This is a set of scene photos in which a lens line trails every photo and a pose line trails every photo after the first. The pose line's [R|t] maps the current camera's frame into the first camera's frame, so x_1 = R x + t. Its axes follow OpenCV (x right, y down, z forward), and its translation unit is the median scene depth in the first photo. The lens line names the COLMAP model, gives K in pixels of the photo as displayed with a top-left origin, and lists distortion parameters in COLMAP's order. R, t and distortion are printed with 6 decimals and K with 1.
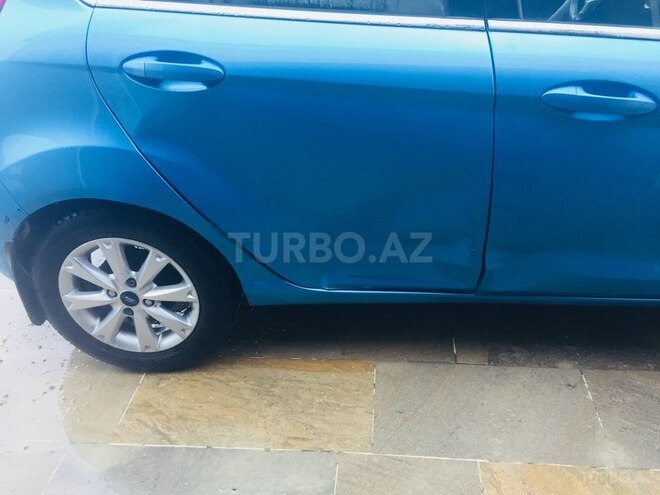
lens RADIAL K [[511.8, 0, 330.0], [0, 511.8, 247.5], [0, 0, 1]] dist [0.005954, -0.000518]
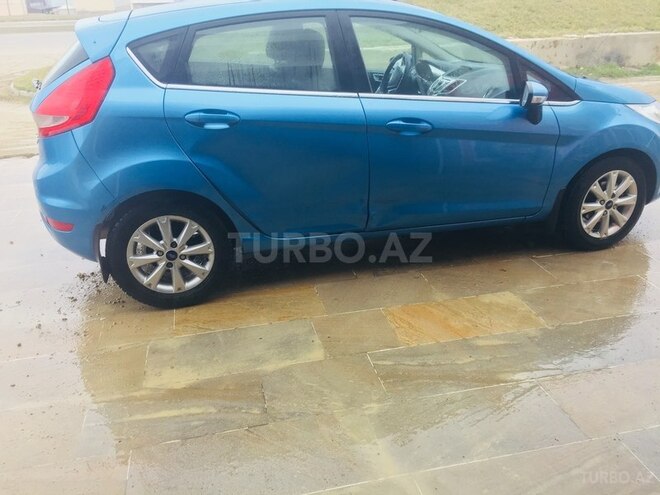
lens RADIAL K [[511.8, 0, 330.0], [0, 511.8, 247.5], [0, 0, 1]] dist [0.005954, -0.000518]
pose [[0.940418, -0.103479, 0.323892, -0.449295], [0.140941, 0.985511, -0.094363, 0.306331], [-0.309435, 0.134391, 0.941376, -0.723006]]
